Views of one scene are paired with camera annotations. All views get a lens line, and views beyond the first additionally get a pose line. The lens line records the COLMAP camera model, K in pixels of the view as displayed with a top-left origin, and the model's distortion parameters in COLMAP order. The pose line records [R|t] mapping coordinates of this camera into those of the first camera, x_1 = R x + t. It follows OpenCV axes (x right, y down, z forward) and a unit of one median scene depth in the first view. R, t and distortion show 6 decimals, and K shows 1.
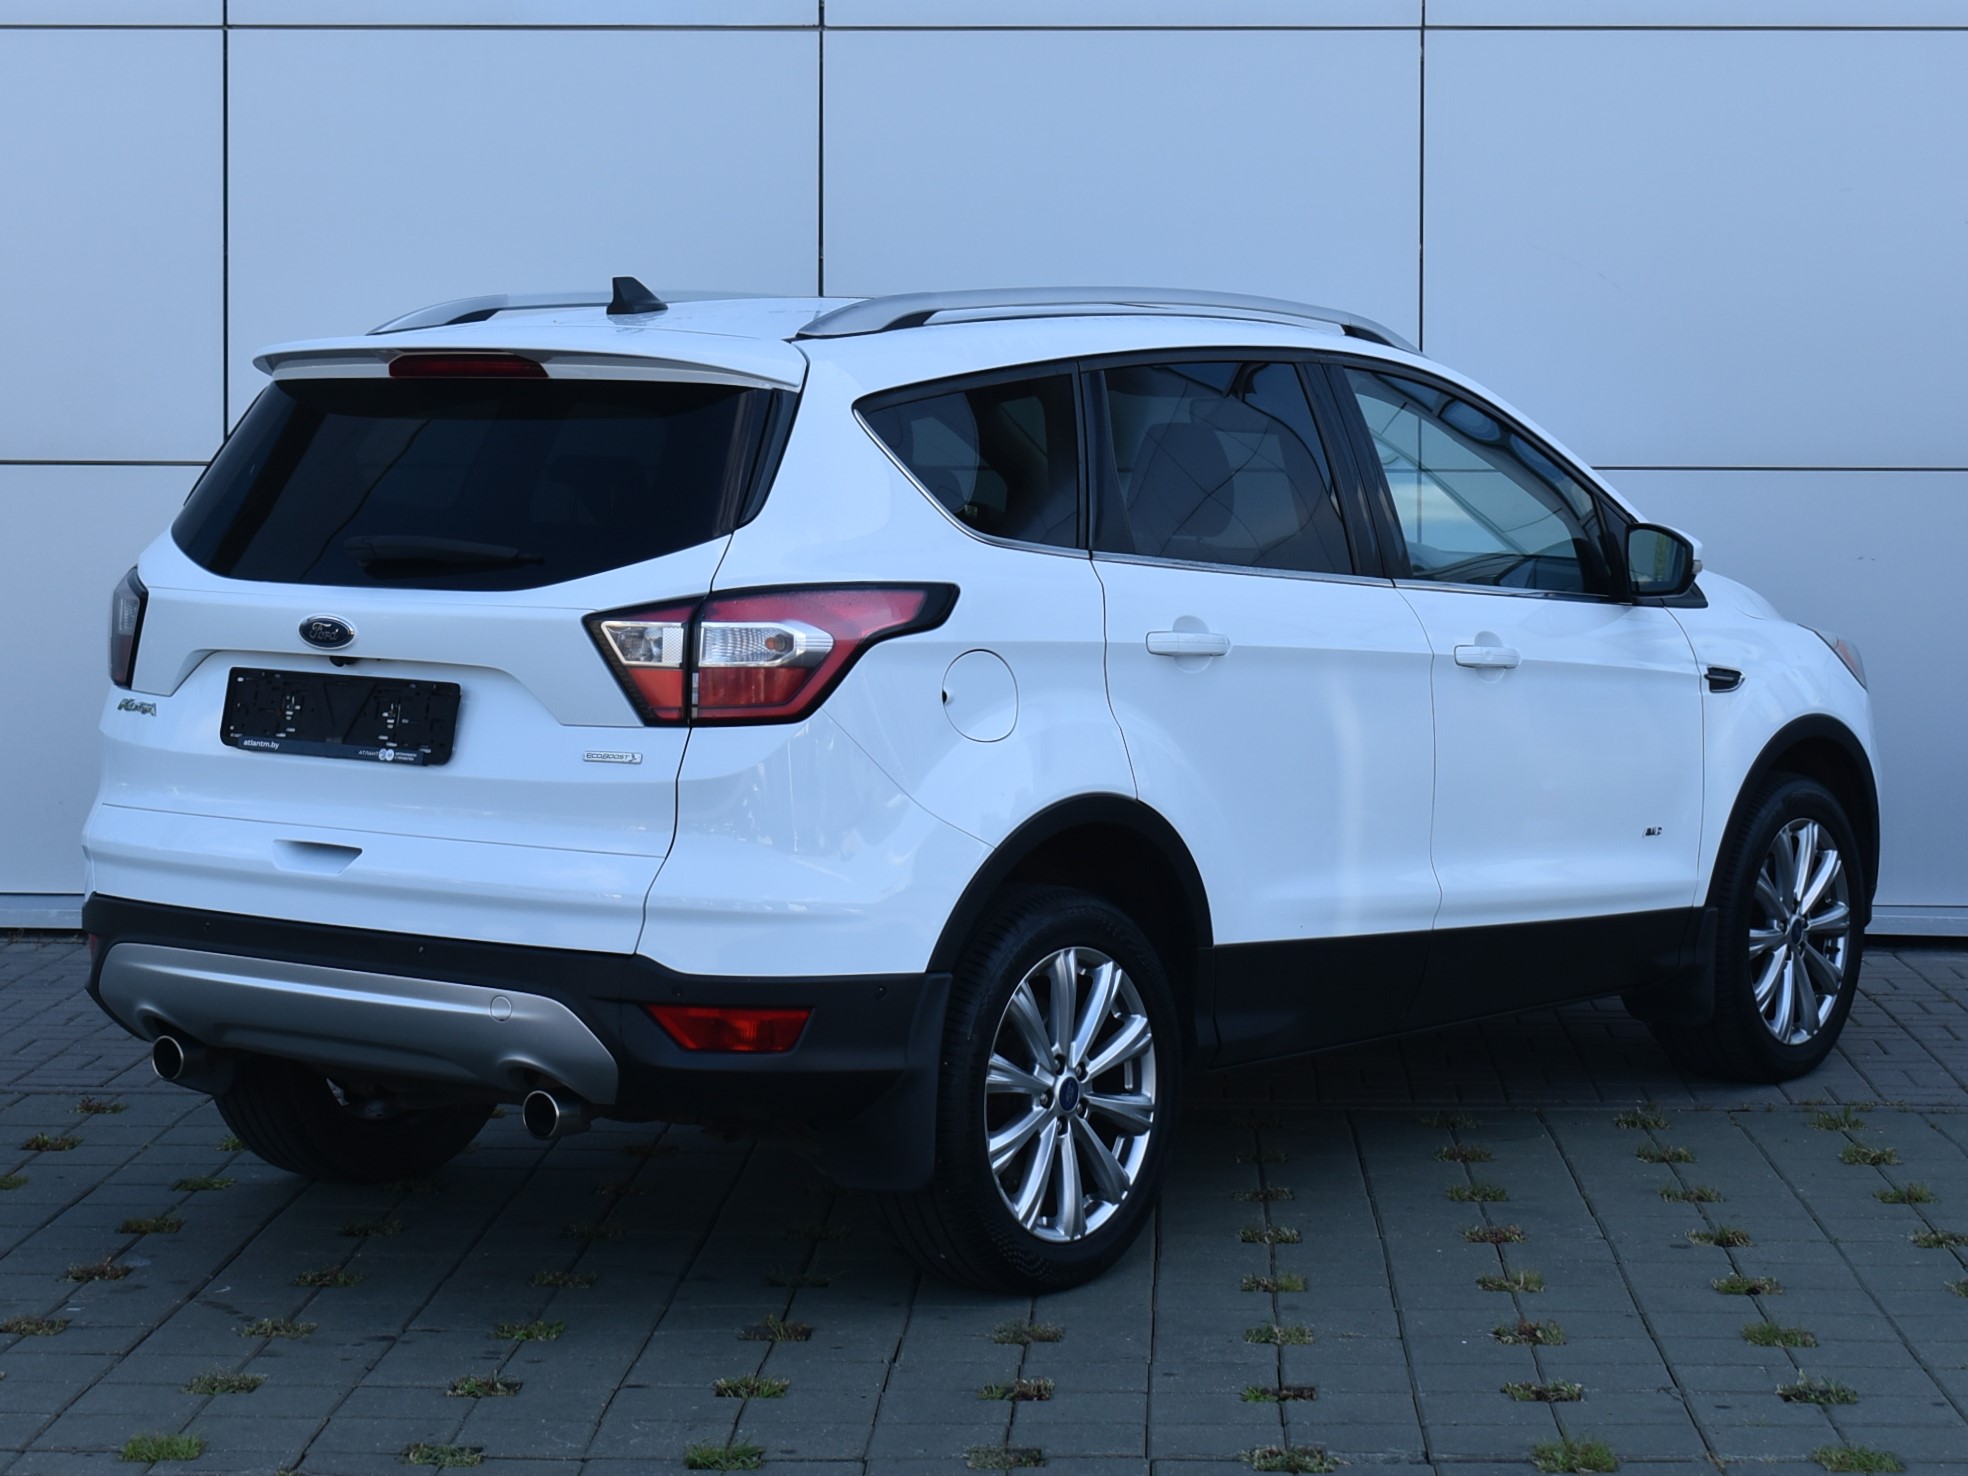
lens RADIAL K [[4325.9, 0, 984.0], [0, 4325.9, 738.0], [0, 0, 1]] dist [0.022194, 0.120873]
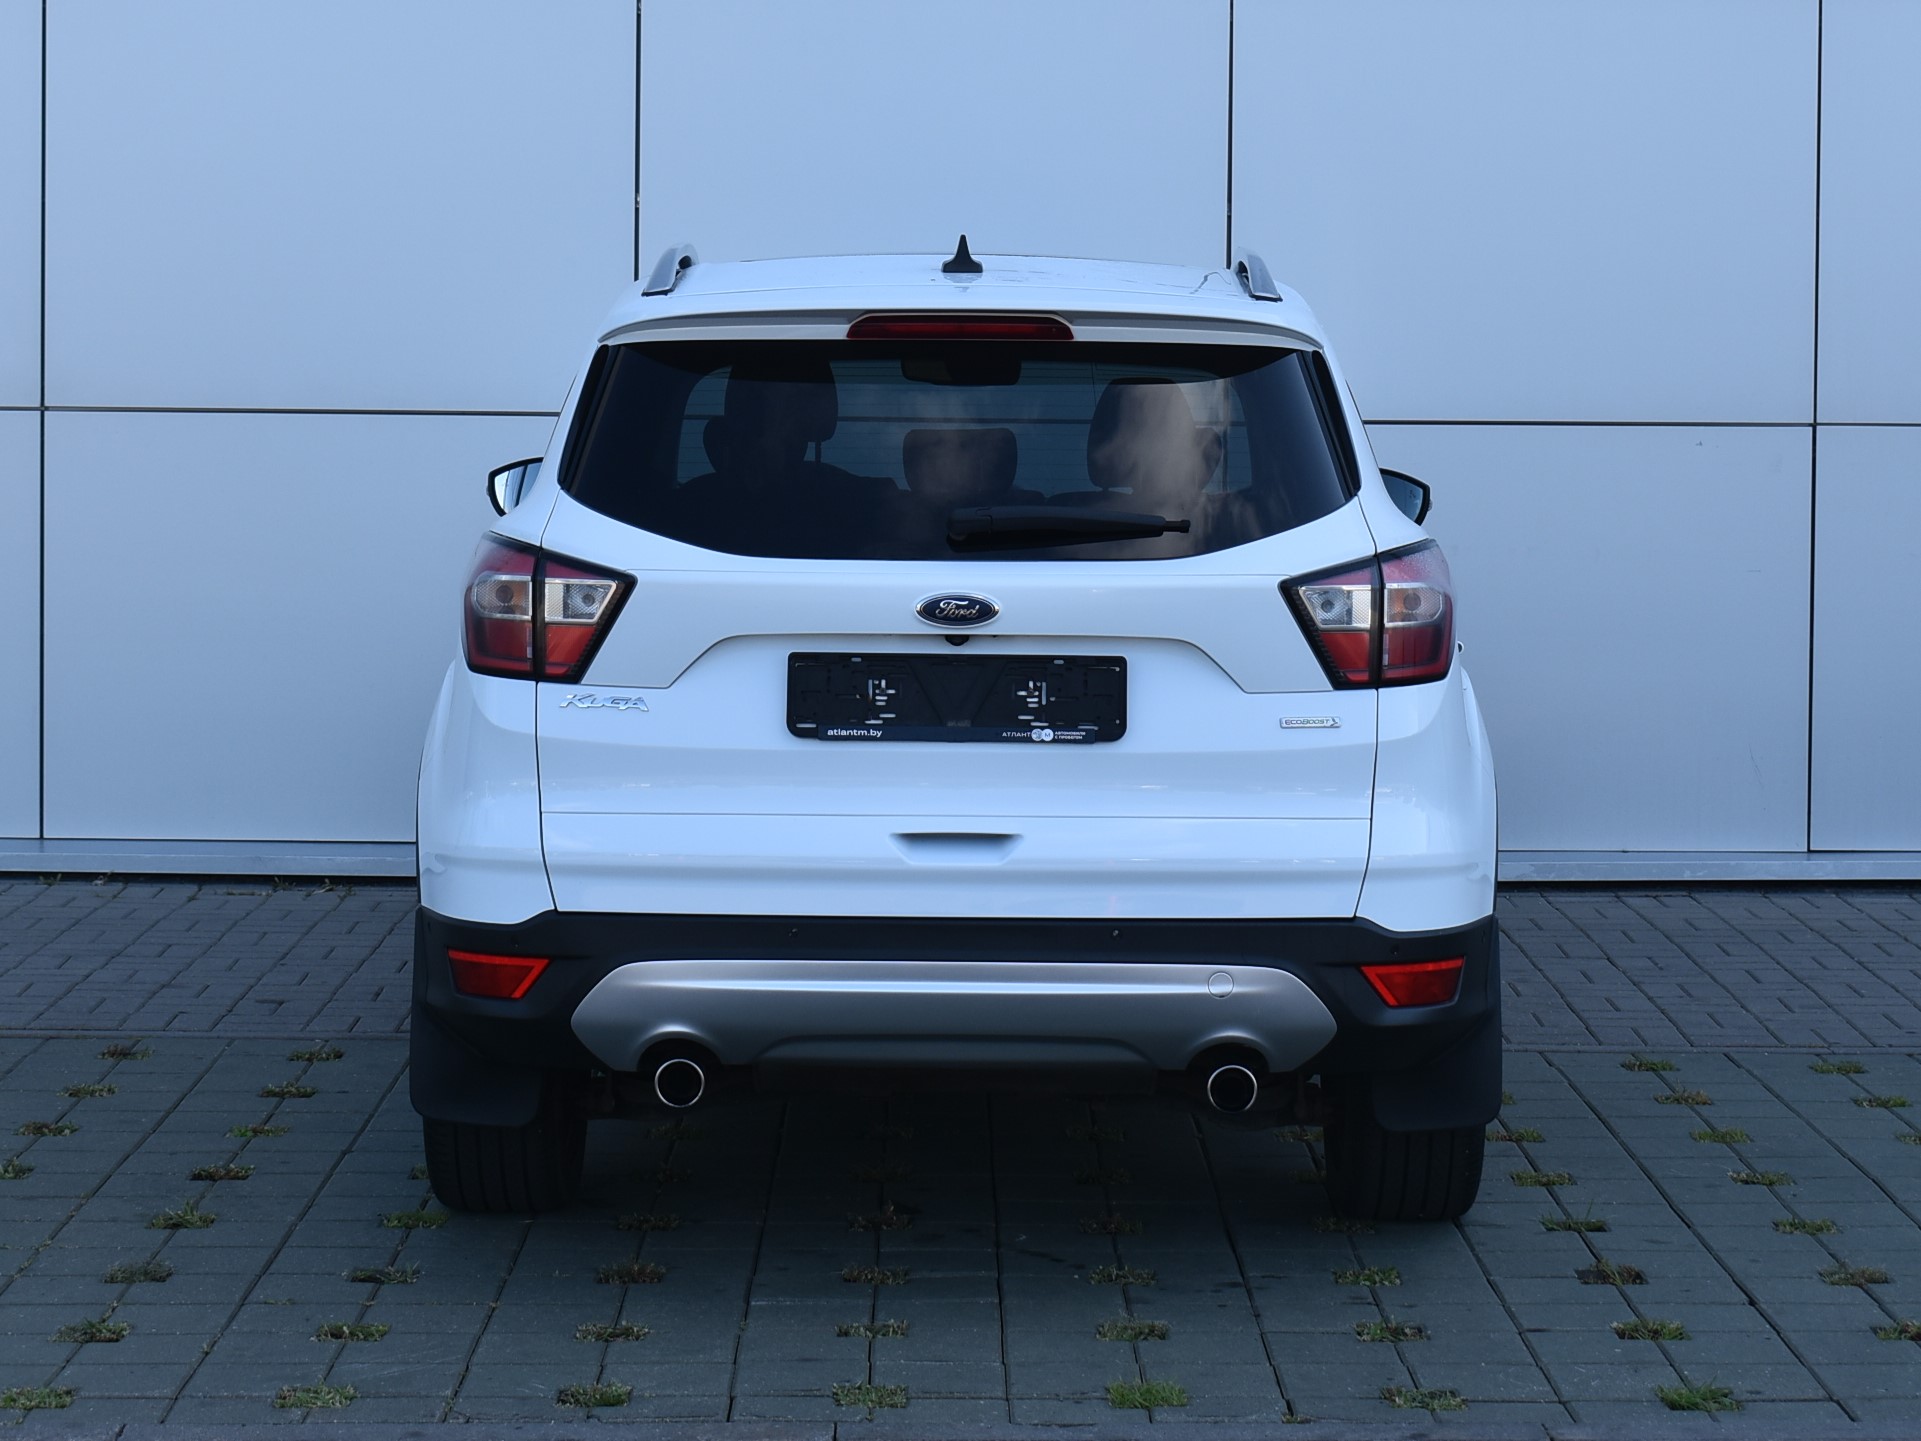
lens RADIAL K [[4222.6, 0, 960.5], [0, 4222.6, 720.5], [0, 0, 1]] dist [0.022194, 0.120873]
pose [[0.795188, -0.056398, 0.603735, -0.714766], [0.047573, 0.998399, 0.030607, -0.028713], [-0.604494, 0.004383, 0.796597, 0.264820]]
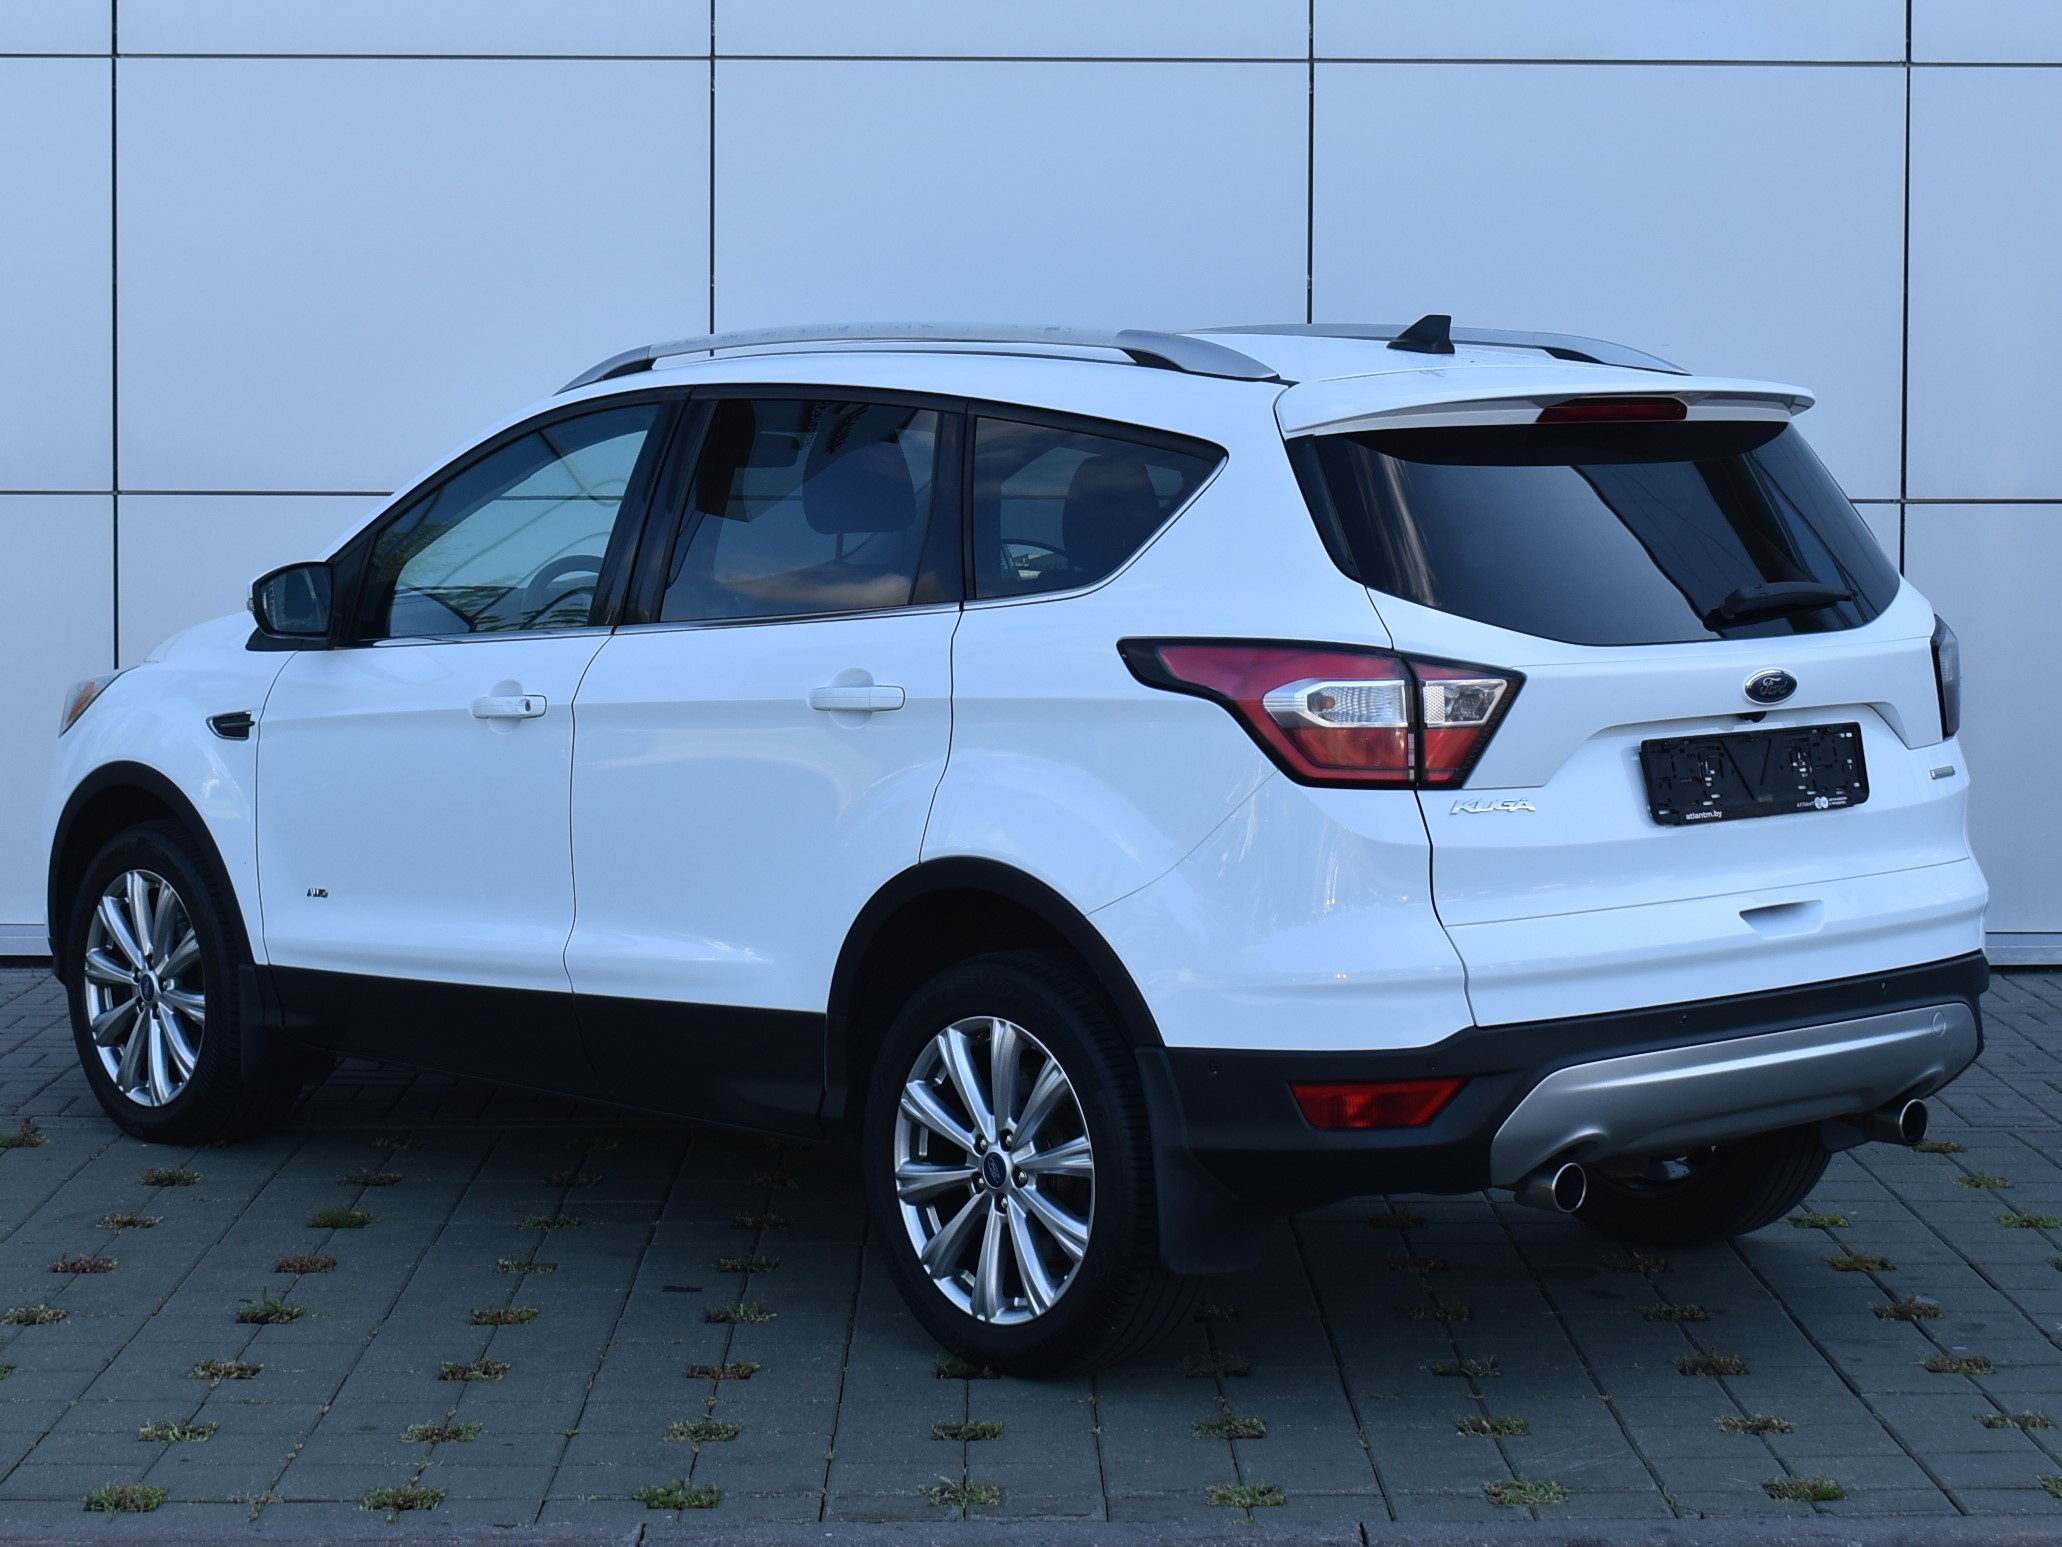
lens RADIAL K [[4532.5, 0, 1031.0], [0, 4532.5, 773.5], [0, 0, 1]] dist [0.022194, 0.120873]
pose [[0.181483, -0.093090, 0.978978, -1.179938], [0.091960, 0.992754, 0.077352, -0.099080], [-0.979085, 0.075989, 0.188729, 0.977464]]
